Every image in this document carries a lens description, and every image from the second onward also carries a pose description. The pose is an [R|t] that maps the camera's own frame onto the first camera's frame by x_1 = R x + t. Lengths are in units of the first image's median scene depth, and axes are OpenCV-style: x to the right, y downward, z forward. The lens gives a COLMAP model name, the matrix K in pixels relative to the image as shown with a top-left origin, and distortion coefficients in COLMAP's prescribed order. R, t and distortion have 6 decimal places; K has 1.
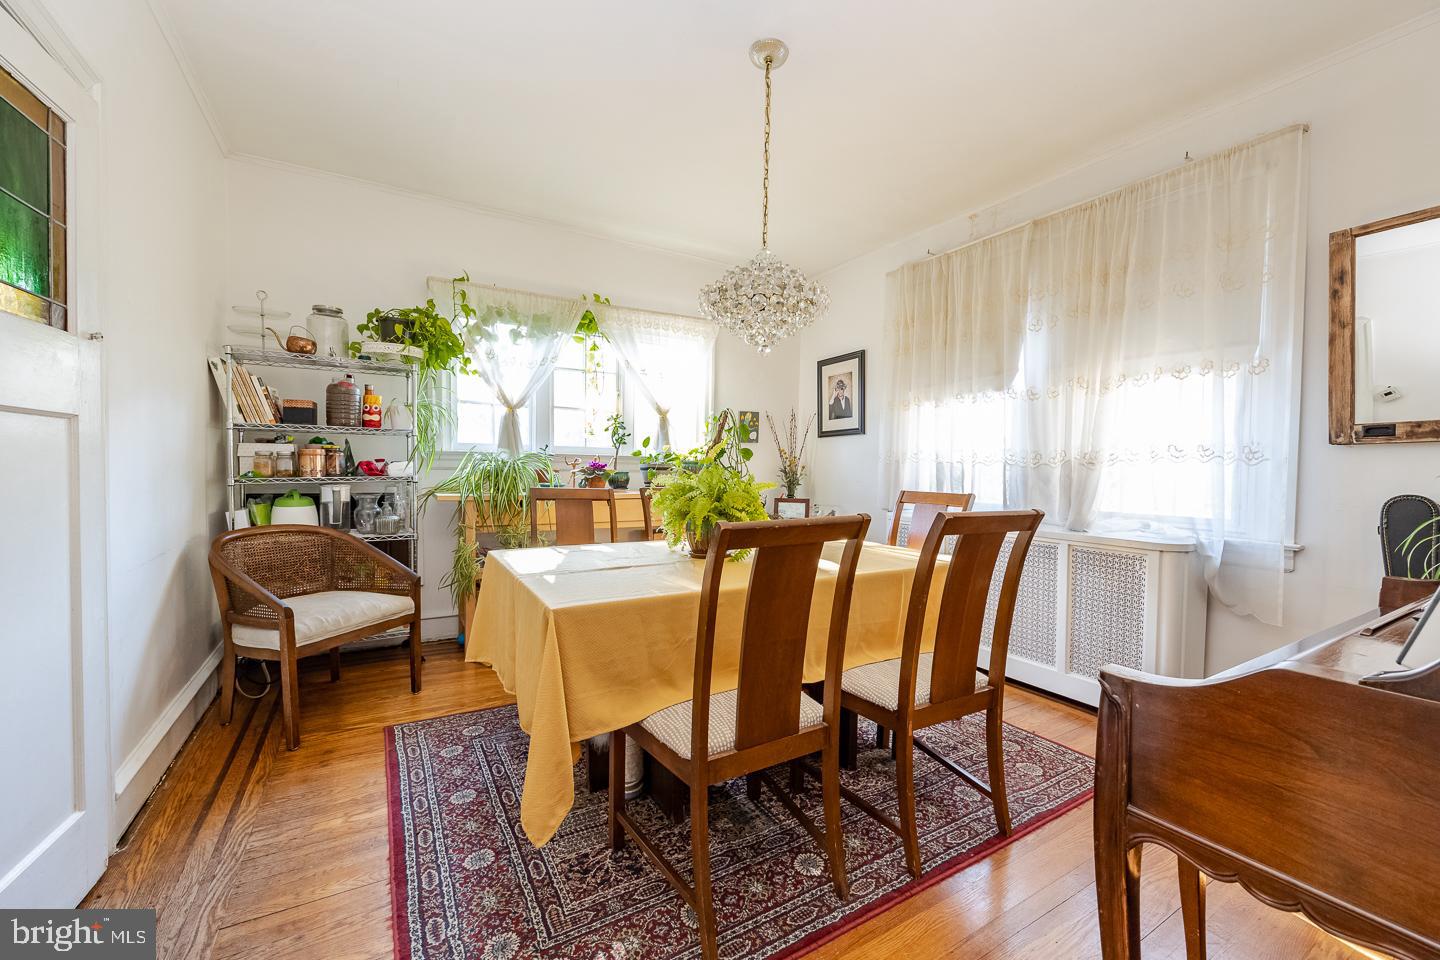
lens RADIAL K [[589.3, 0, 721.6], [0, 589.3, 478.6], [0, 0, 1]] dist [-0.001729, 0.000125]
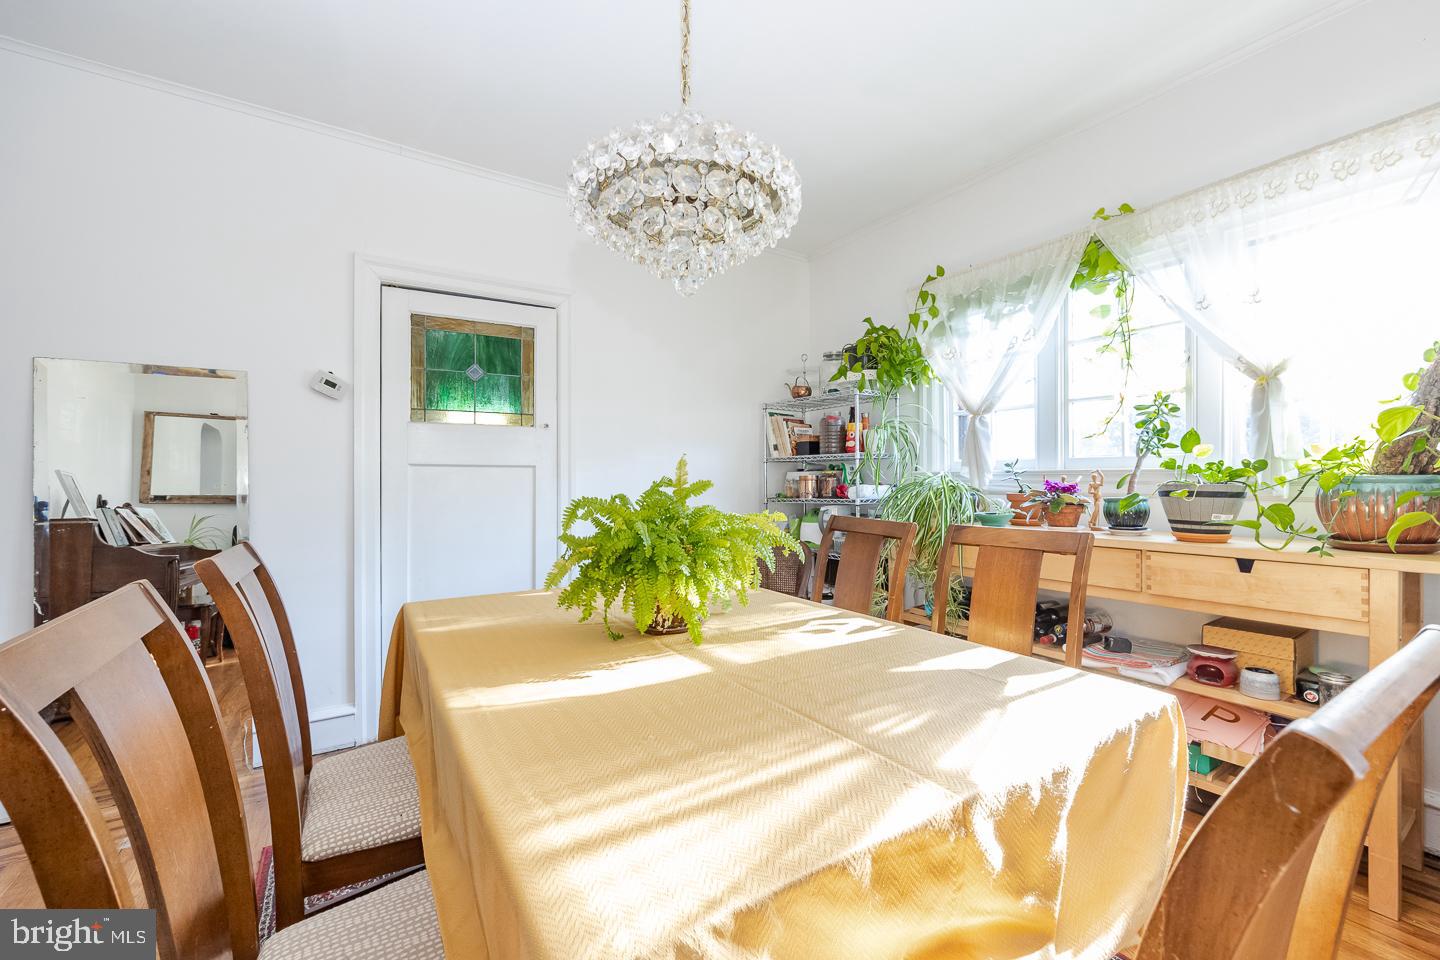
lens RADIAL K [[589.3, 0, 720.7], [0, 589.3, 481.7], [0, 0, 1]] dist [-0.001729, 0.000125]
pose [[0.049829, -0.018682, -0.998583, 0.463195], [-0.021520, 0.999573, -0.019774, -0.007637], [0.998526, 0.022474, 0.049405, 0.697407]]
